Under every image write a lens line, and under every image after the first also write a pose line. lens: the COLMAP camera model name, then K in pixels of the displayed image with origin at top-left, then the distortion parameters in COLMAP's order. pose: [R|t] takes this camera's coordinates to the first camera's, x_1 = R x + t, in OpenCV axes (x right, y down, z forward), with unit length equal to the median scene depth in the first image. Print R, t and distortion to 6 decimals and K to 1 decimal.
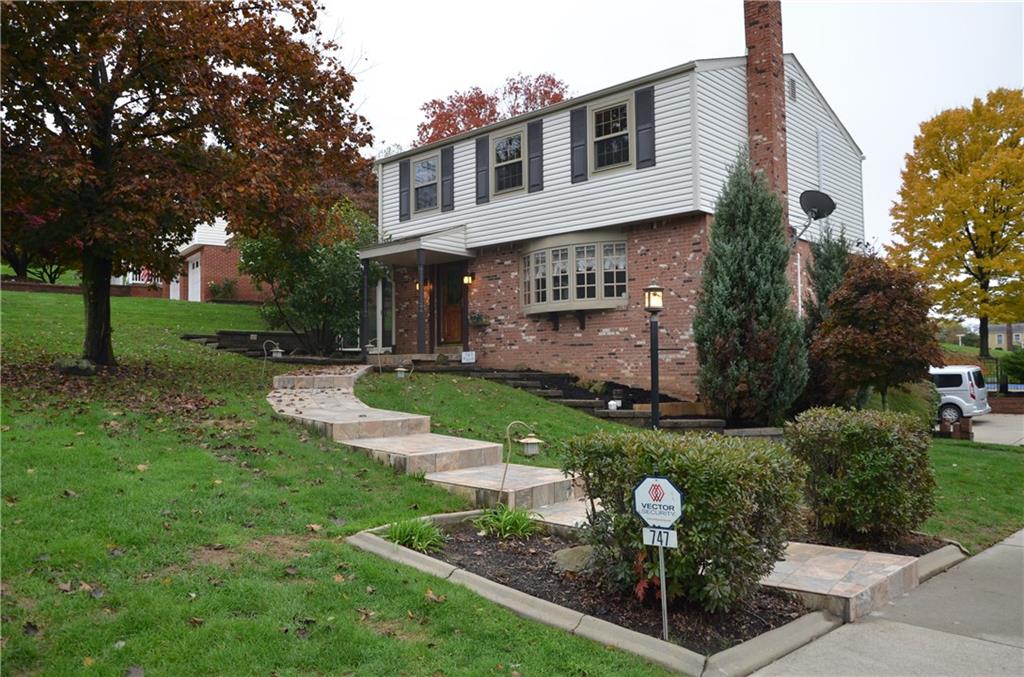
lens RADIAL K [[799.3, 0, 513.7], [0, 799.3, 340.5], [0, 0, 1]] dist [-0.031553, -0.001099]
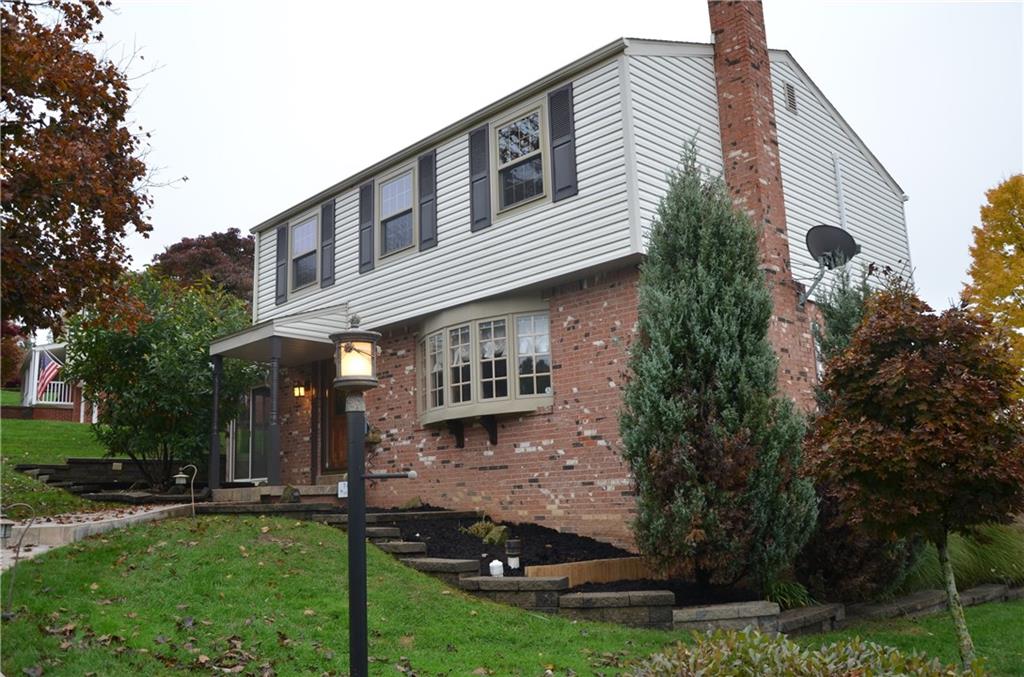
lens RADIAL K [[877.7, 0, 509.5], [0, 877.7, 337.5], [0, 0, 1]] dist [-0.071592, 0.024006]
pose [[0.998206, -0.032775, -0.050103, 0.145355], [0.025245, 0.989233, -0.144155, 0.003729], [0.054288, 0.142632, 0.988286, 0.272667]]
